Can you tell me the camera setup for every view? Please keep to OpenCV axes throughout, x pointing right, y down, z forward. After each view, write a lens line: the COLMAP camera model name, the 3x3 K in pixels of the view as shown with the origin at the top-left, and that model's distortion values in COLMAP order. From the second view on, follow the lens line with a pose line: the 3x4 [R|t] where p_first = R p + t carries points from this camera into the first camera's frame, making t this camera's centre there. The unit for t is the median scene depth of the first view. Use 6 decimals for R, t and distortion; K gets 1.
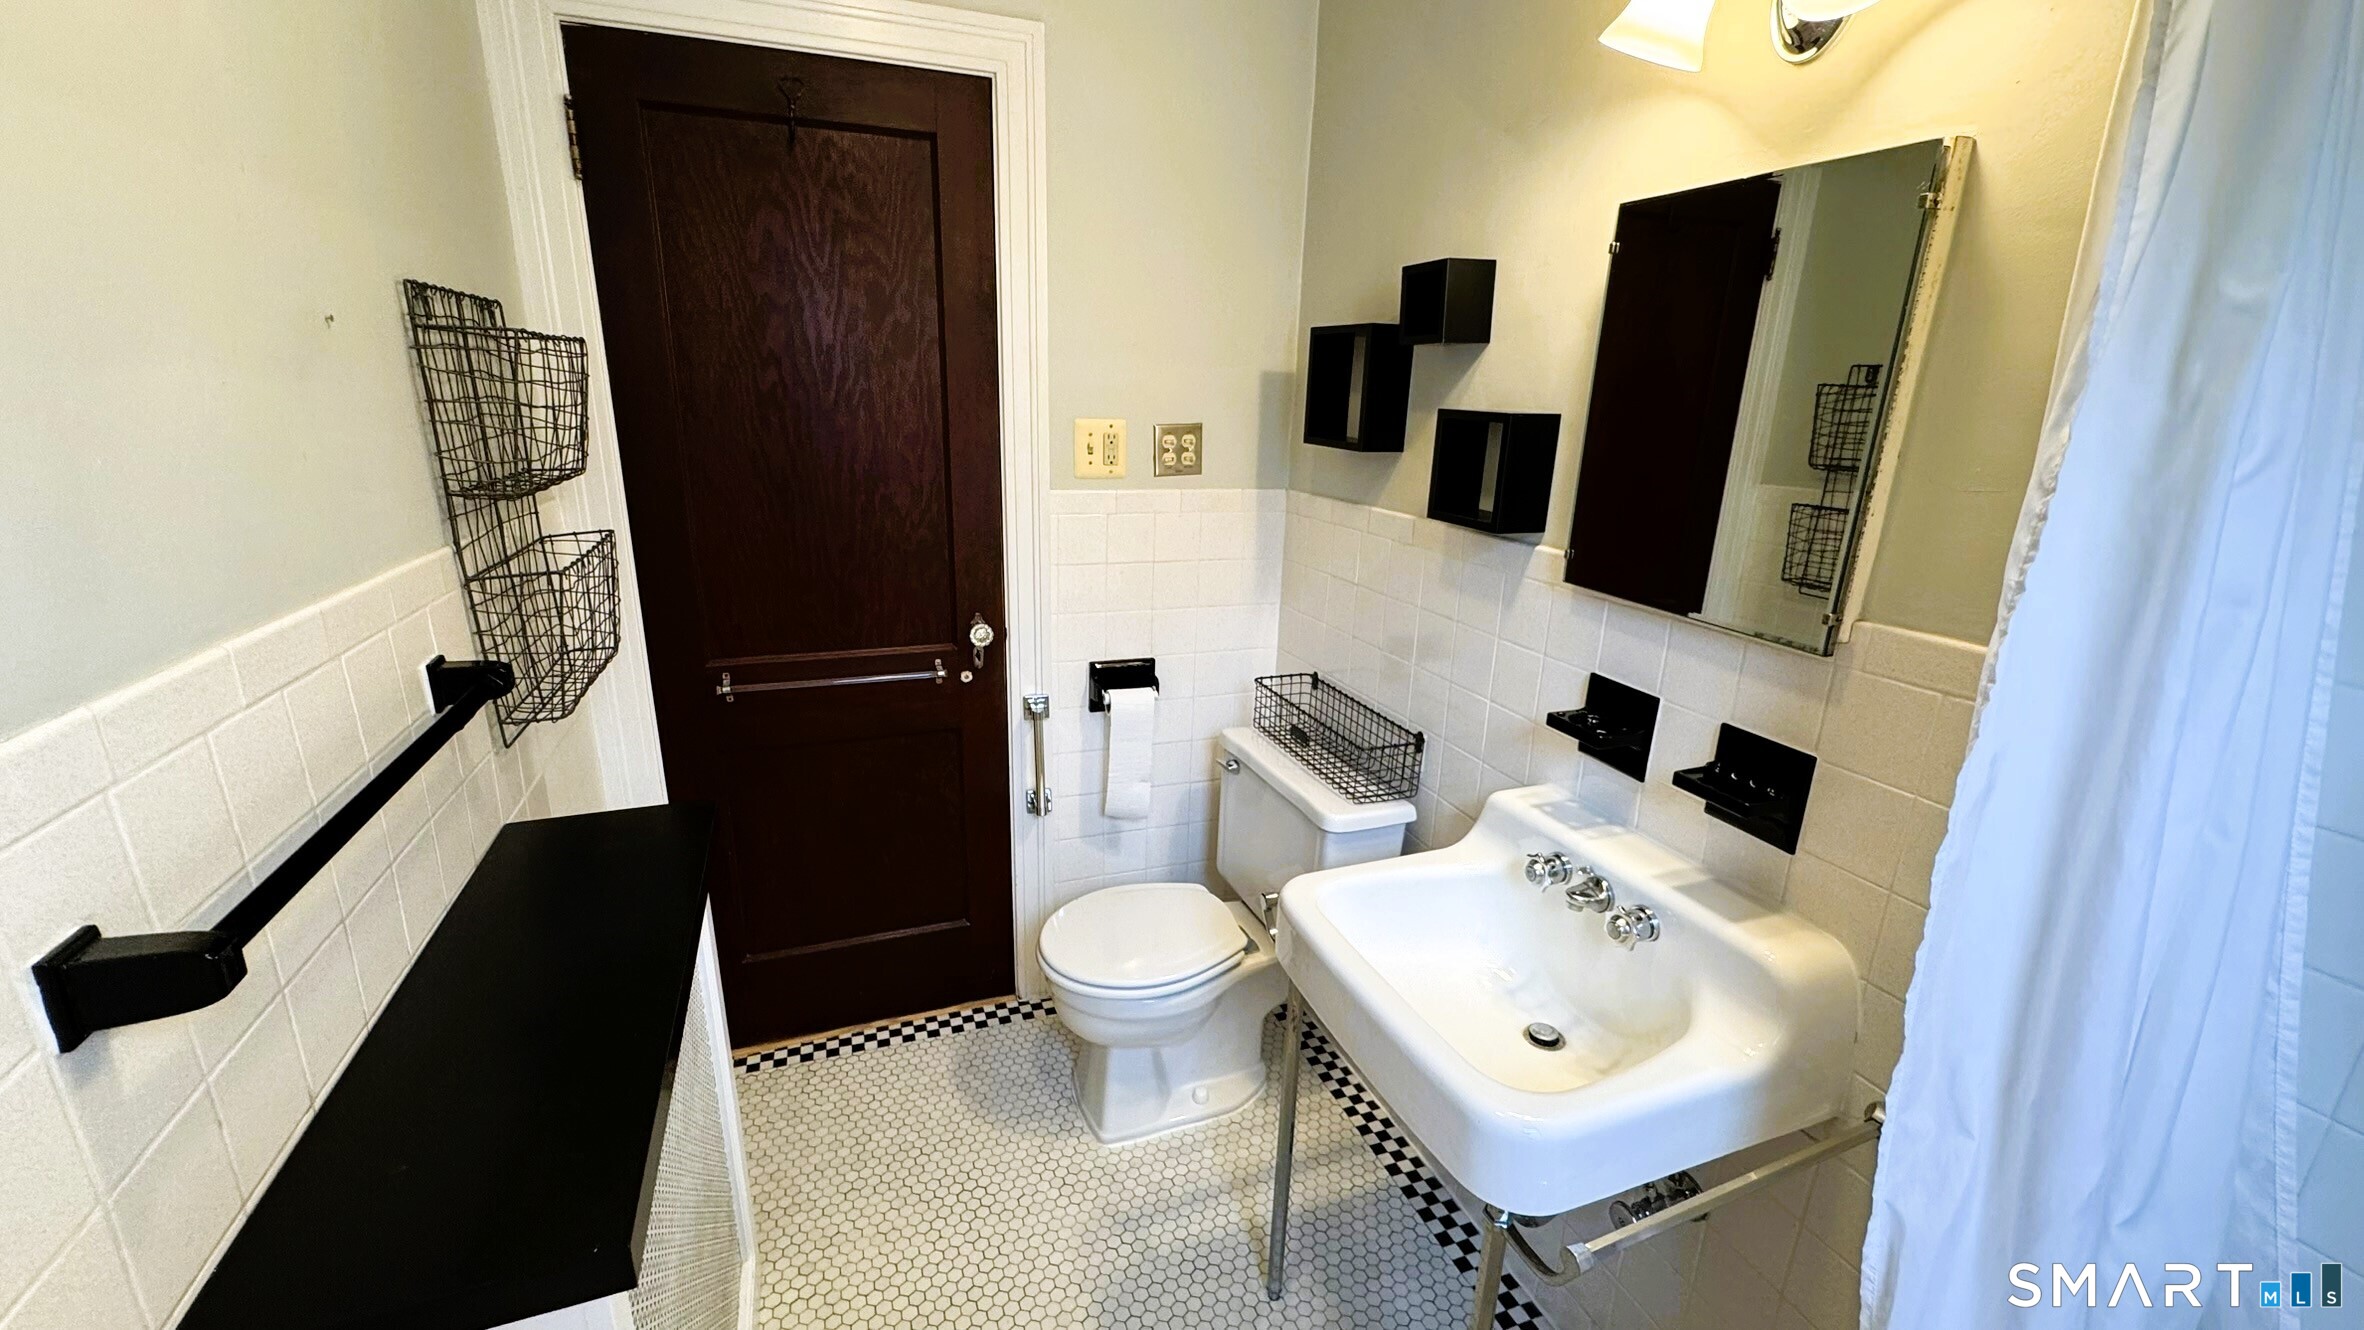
lens RADIAL K [[951.1, 0, 1178.0], [0, 951.1, 664.9], [0, 0, 1]] dist [-0.002668, 0.000047]
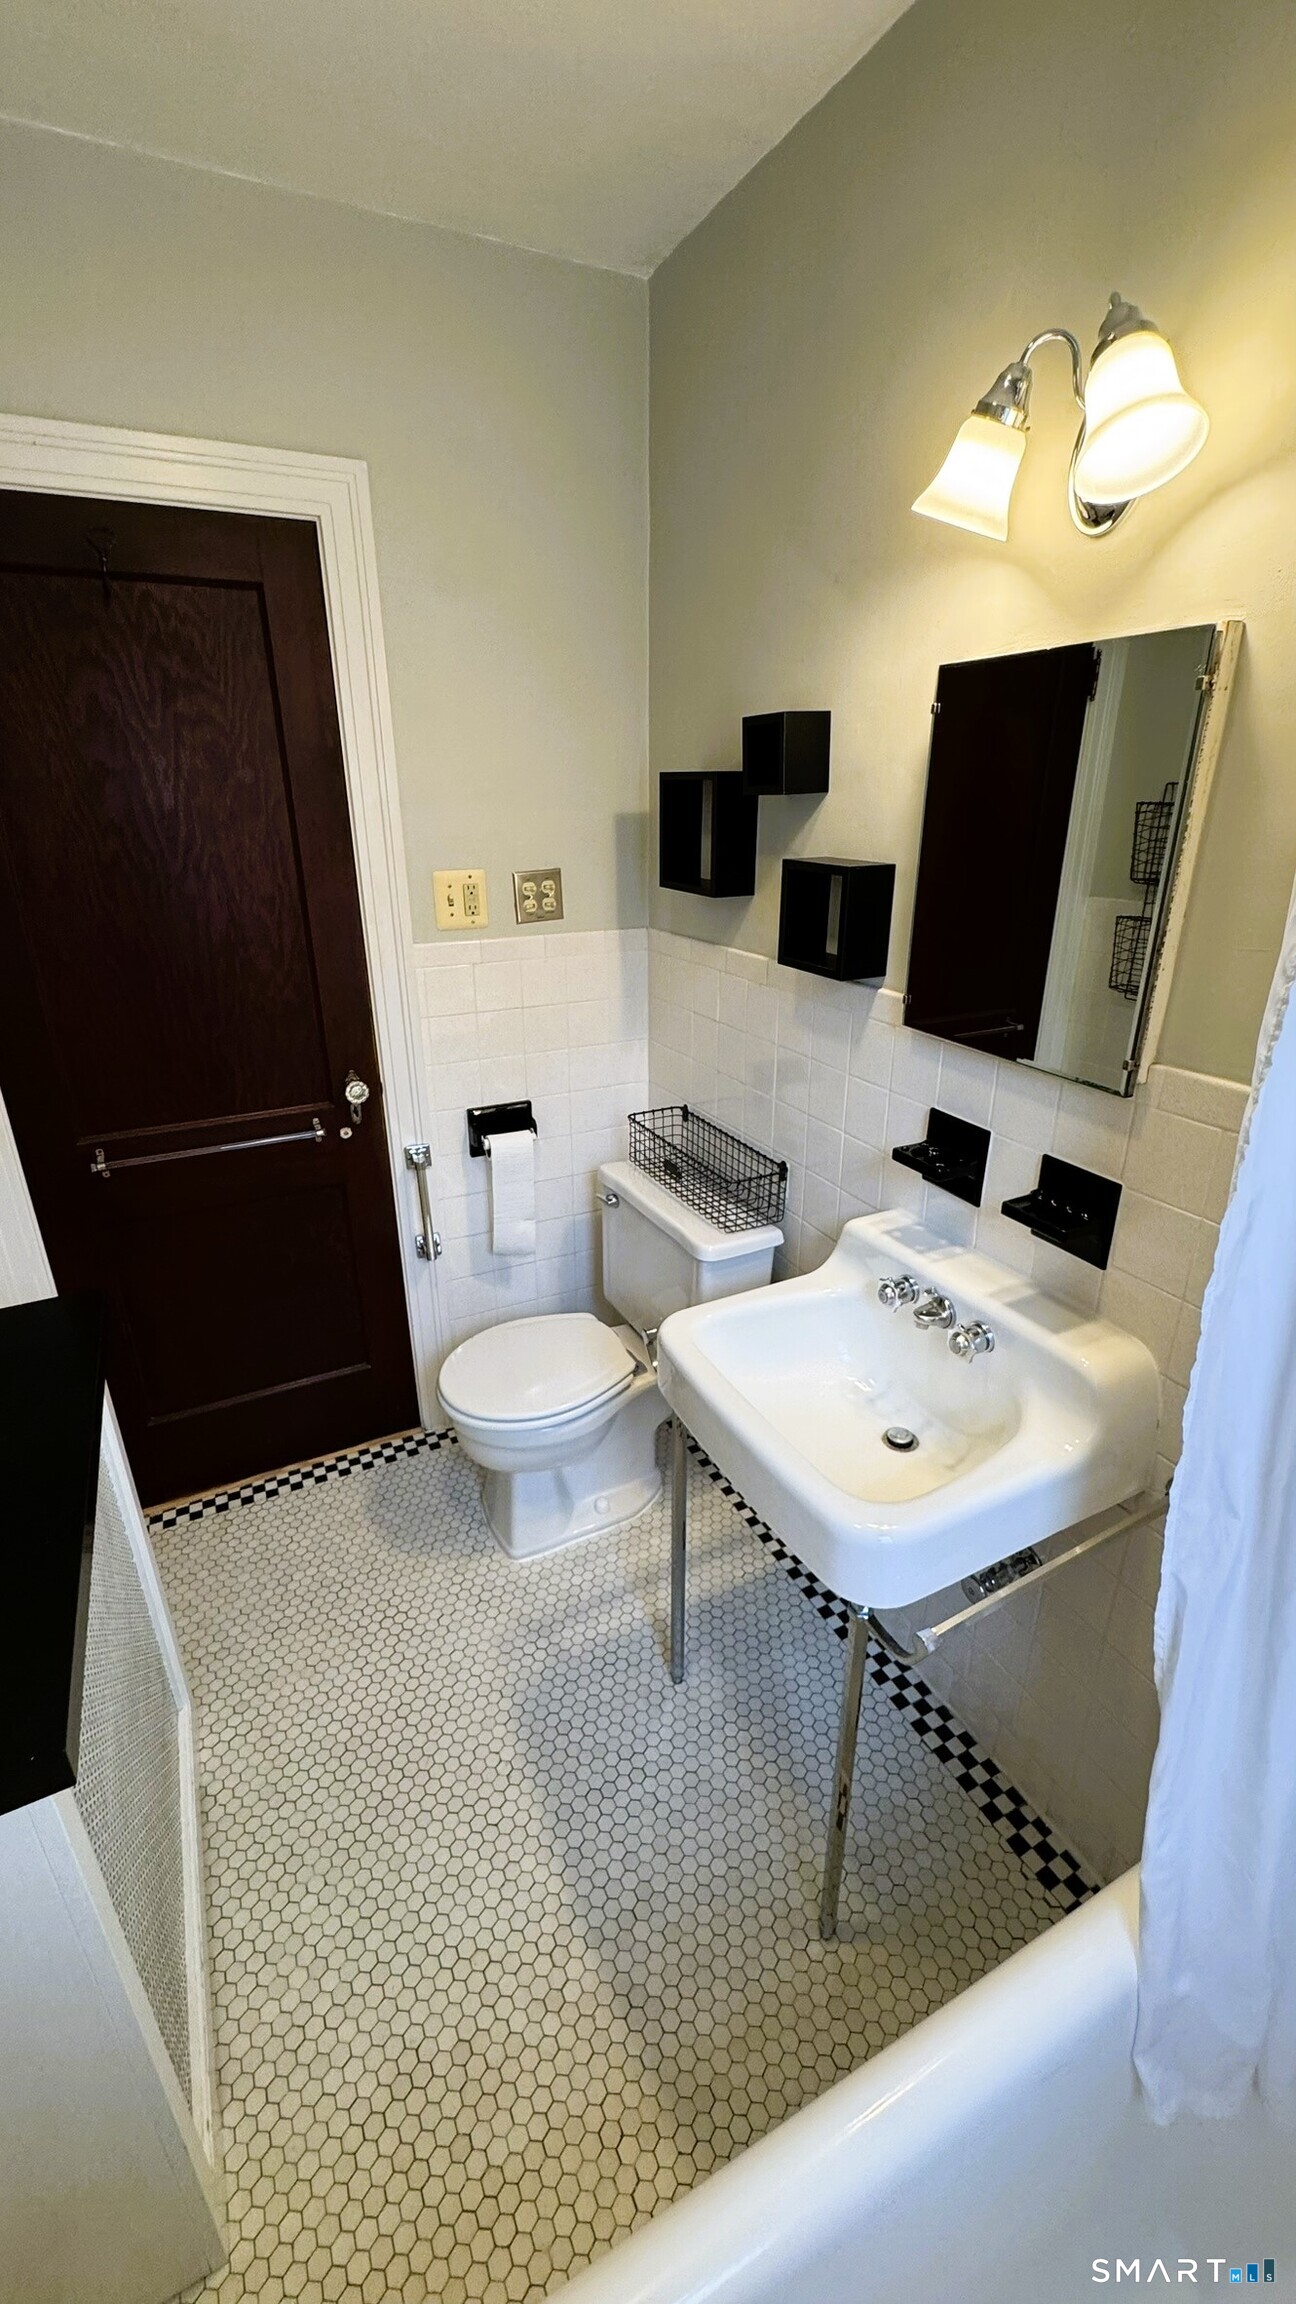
lens RADIAL K [[927.8, 0, 645.5], [0, 927.8, 1147.4], [0, 0, 1]] dist [-0.000118, -0.000238]
pose [[0.994042, -0.069477, 0.083988, 0.015361], [0.062089, 0.994220, 0.087586, -0.049564], [-0.089588, -0.081850, 0.992610, -0.021412]]
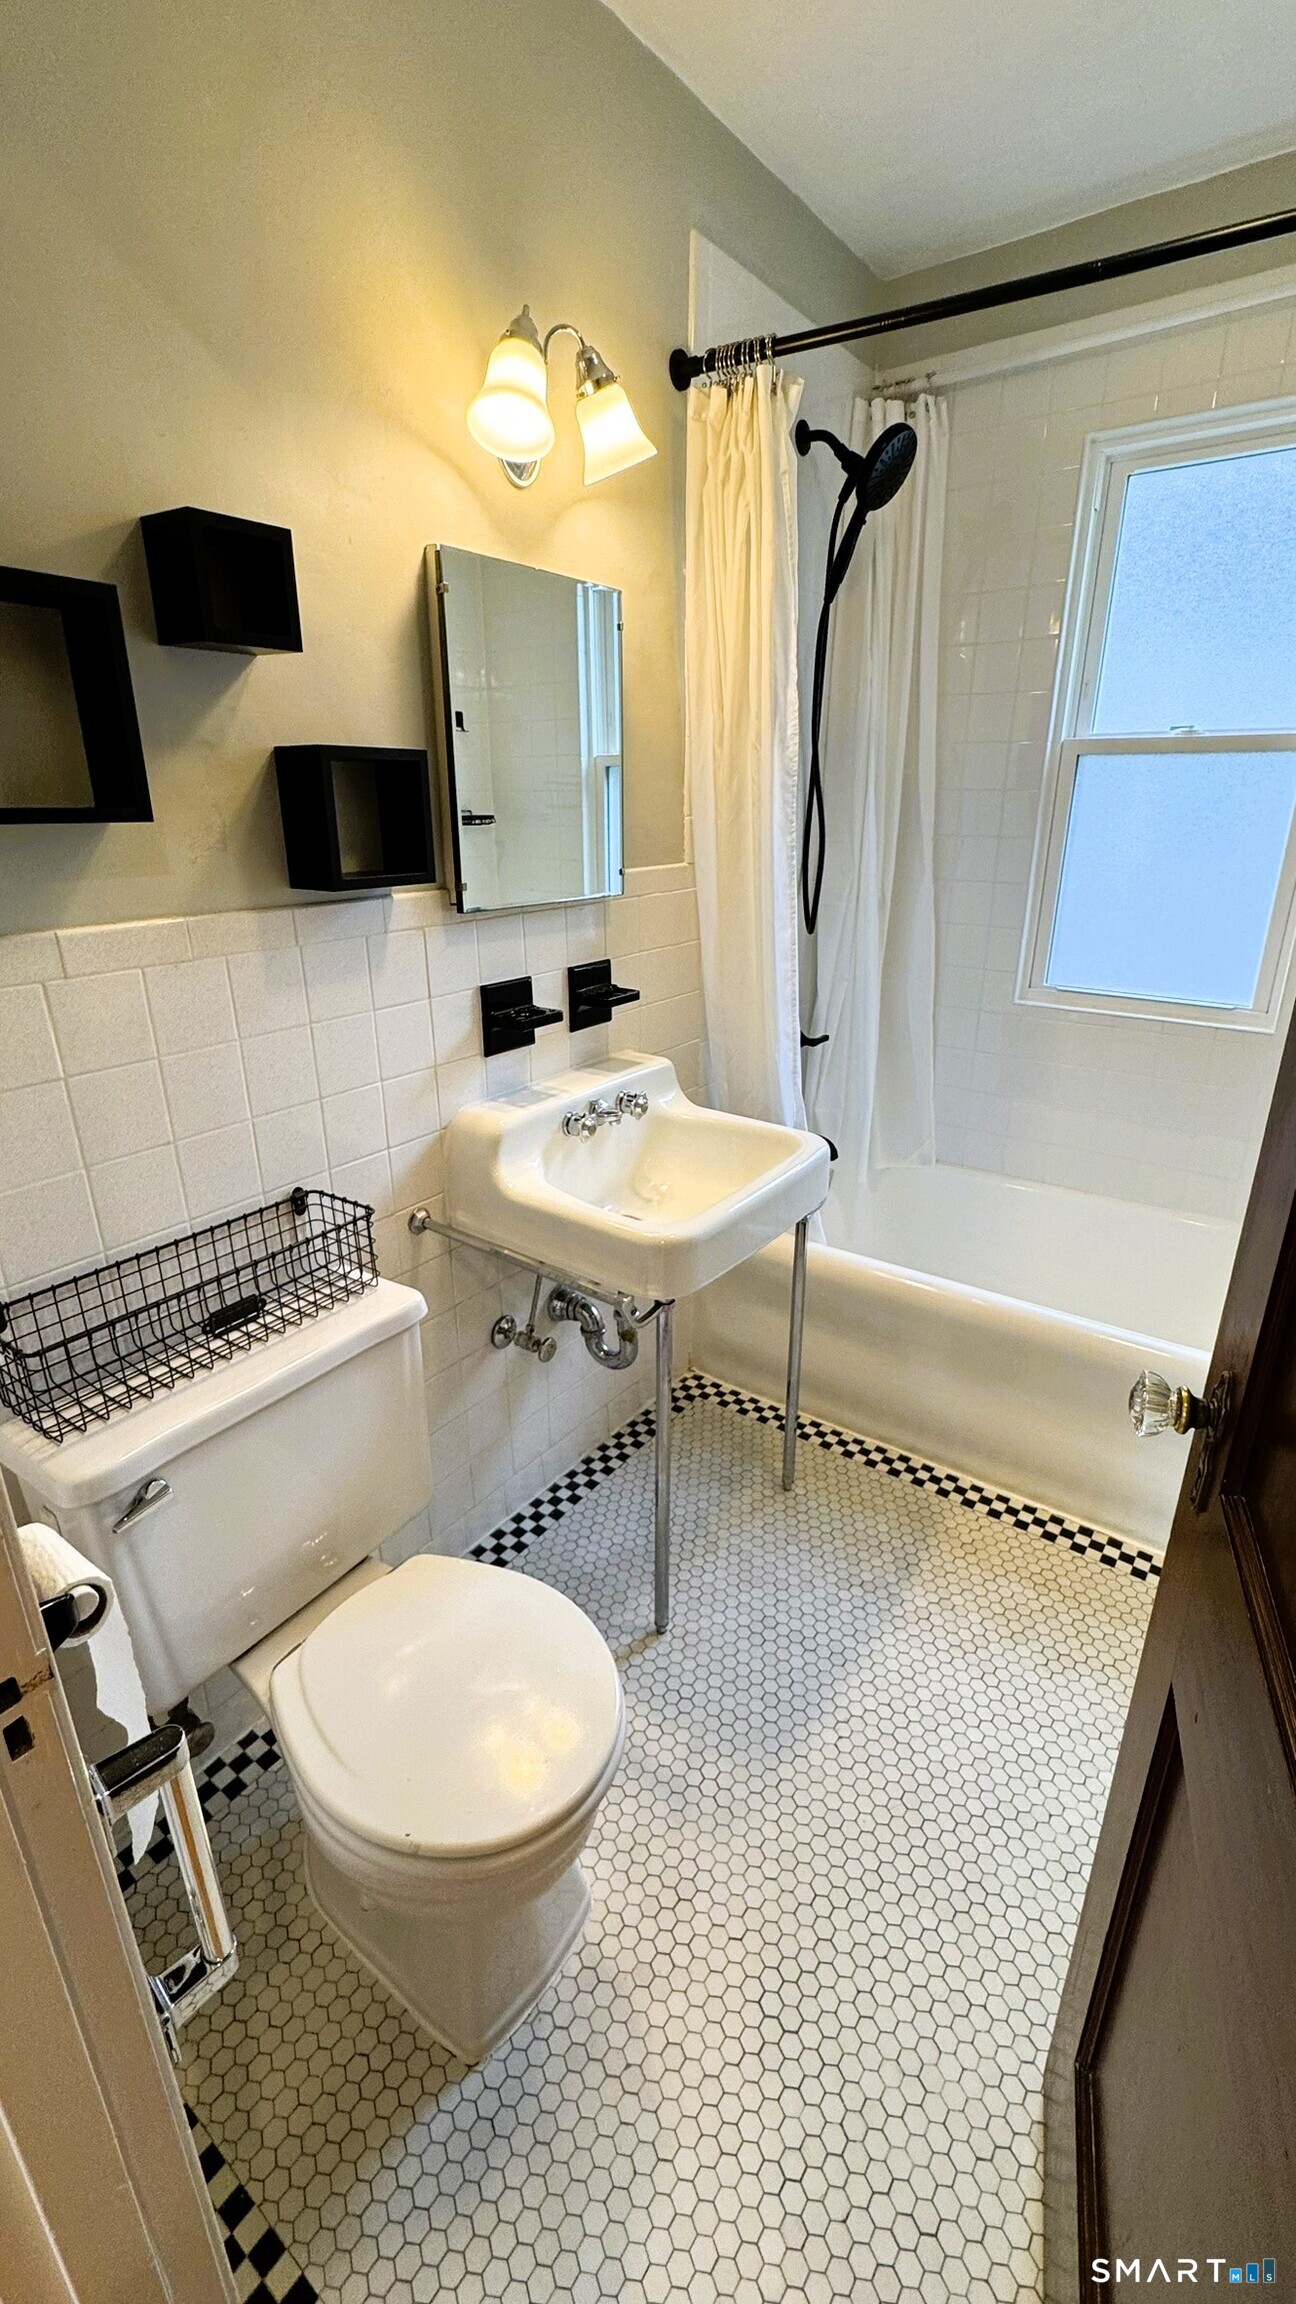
lens RADIAL K [[966.2, 0, 647.2], [0, 966.2, 1146.8], [0, 0, 1]] dist [-0.001942, 0.000076]
pose [[-0.550123, -0.315247, 0.773294, -0.515929], [0.219160, 0.839048, 0.497963, -0.297821], [-0.805813, 0.443416, -0.392490, 1.130120]]
